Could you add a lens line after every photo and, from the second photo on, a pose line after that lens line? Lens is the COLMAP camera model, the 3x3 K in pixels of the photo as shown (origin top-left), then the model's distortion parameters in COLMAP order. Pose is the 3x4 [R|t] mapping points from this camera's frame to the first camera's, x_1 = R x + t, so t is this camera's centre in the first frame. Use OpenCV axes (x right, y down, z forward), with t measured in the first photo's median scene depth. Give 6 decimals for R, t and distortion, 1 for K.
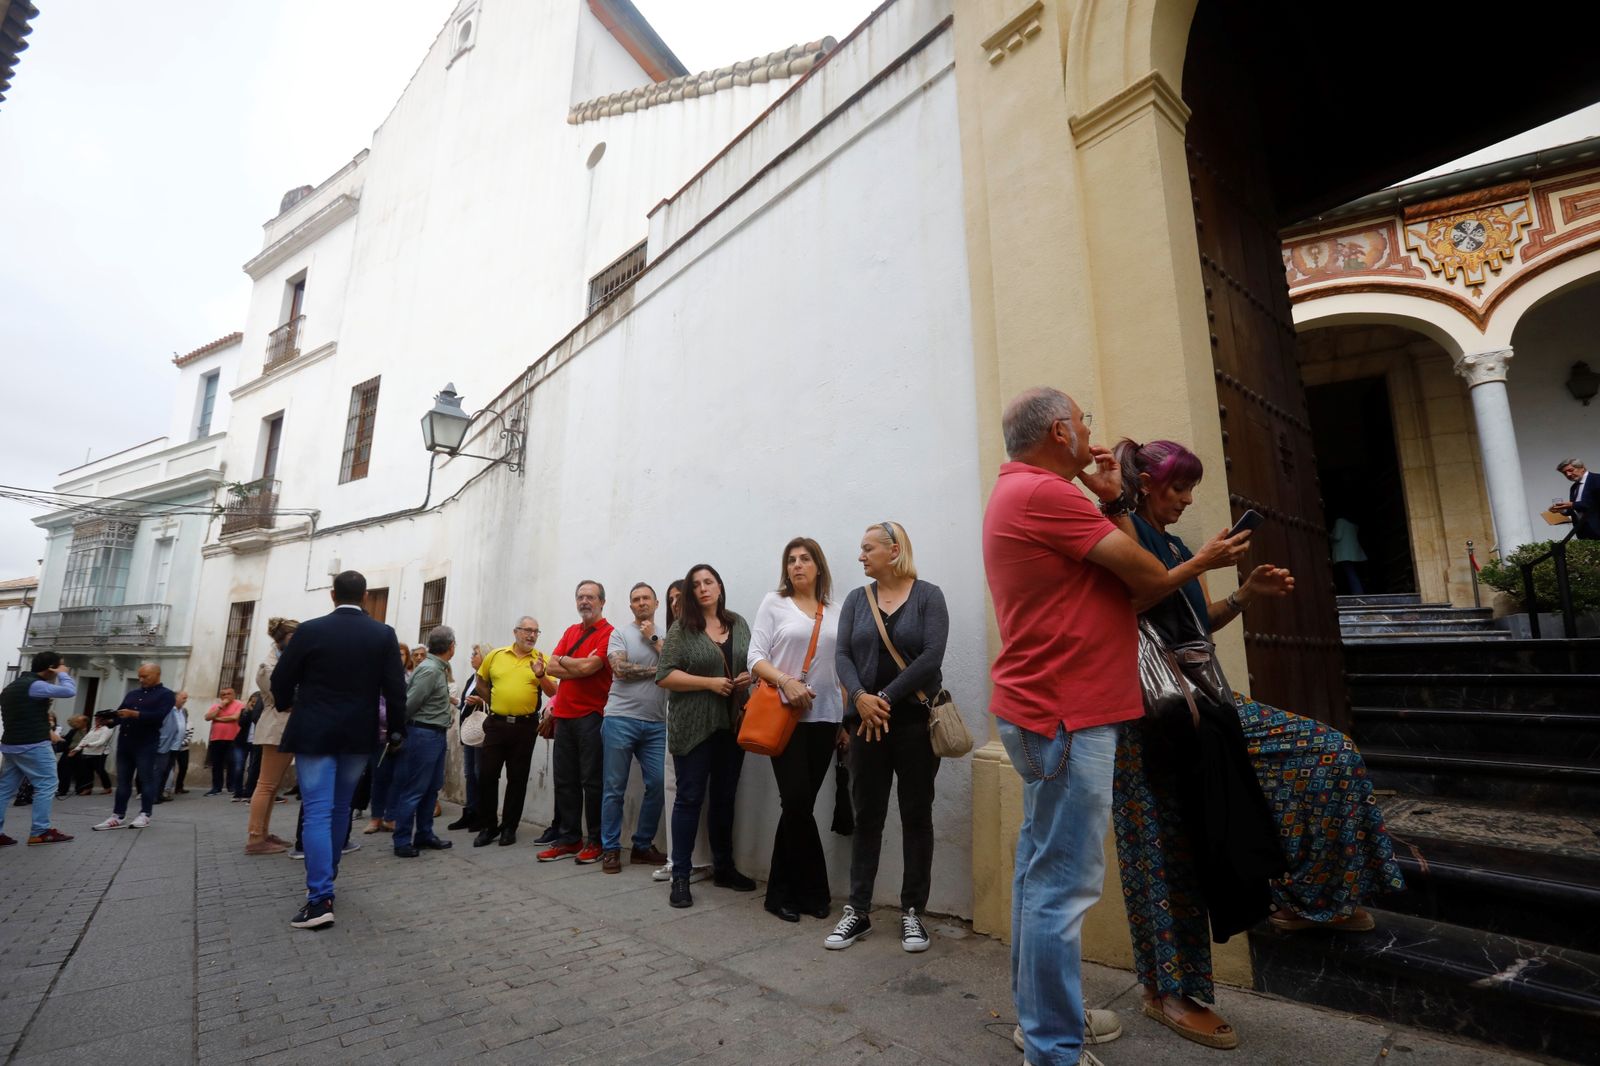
lens RADIAL K [[733.6, 0, 807.2], [0, 733.6, 533.3], [0, 0, 1]] dist [-0.069103, 0.023924]
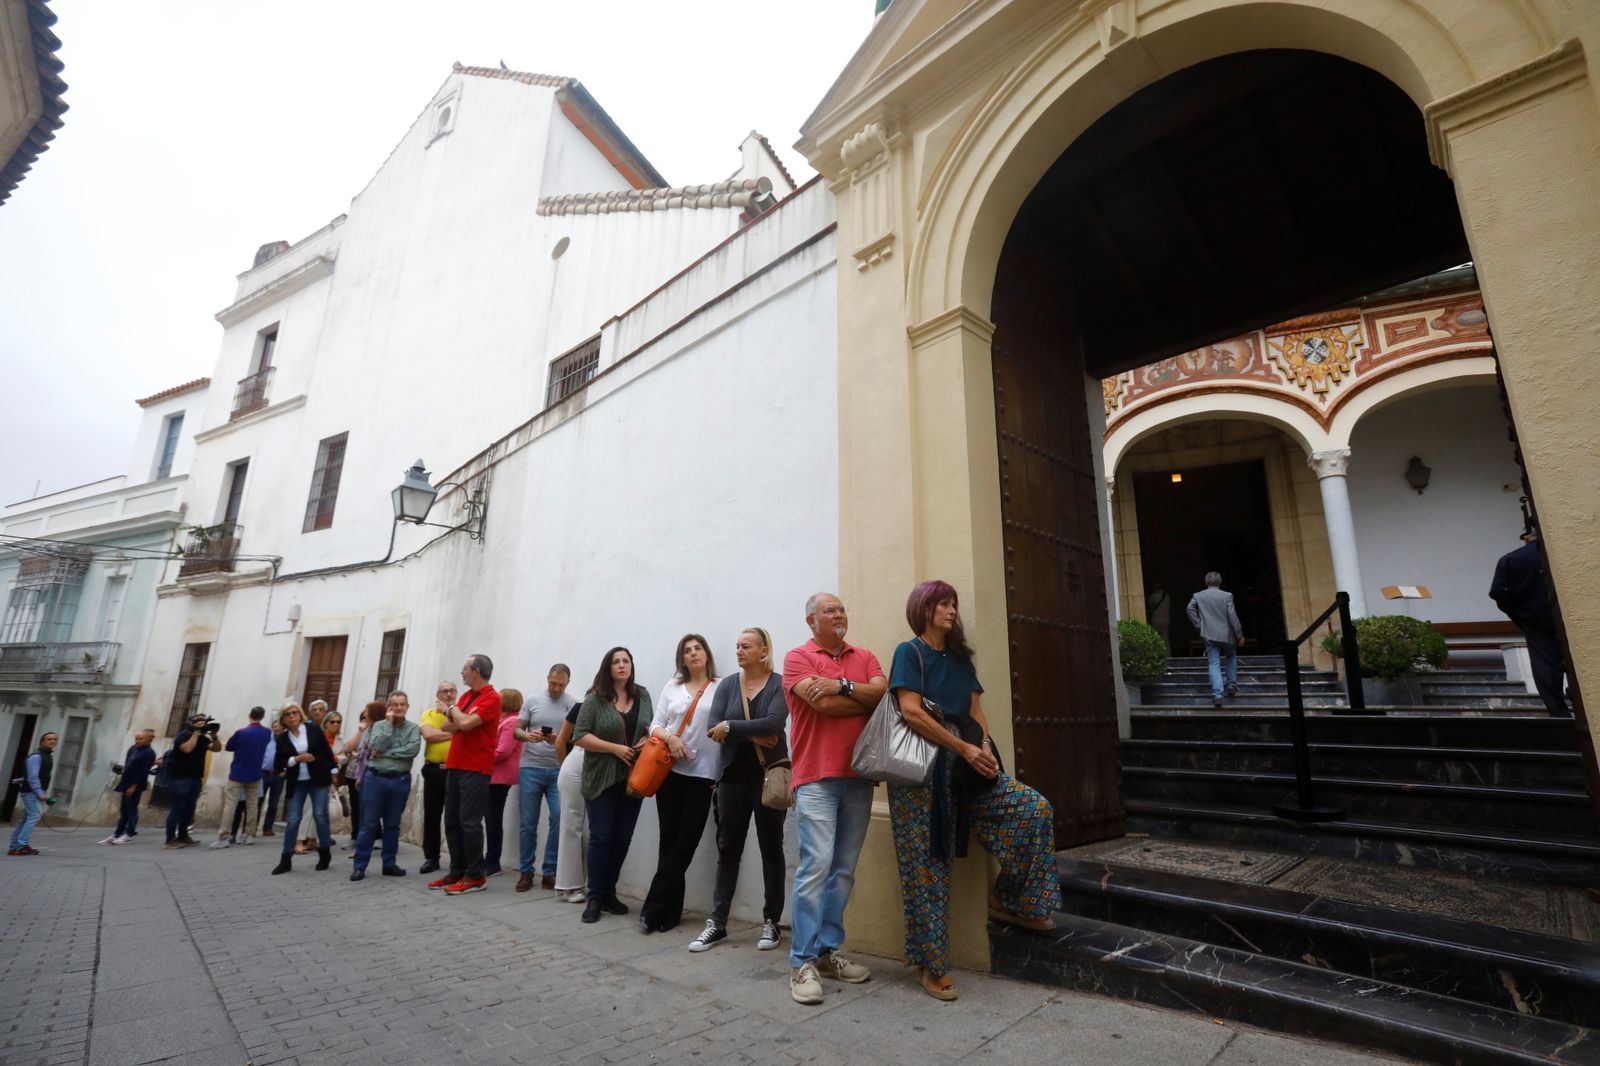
lens RADIAL K [[731.3, 0, 808.4], [0, 731.3, 533.7], [0, 0, 1]] dist [-0.072680, 0.024560]
pose [[0.998189, 0.022123, 0.055947, 0.040132], [-0.019130, 0.998385, -0.053486, -0.040805], [-0.057040, 0.052318, 0.997000, -0.118535]]
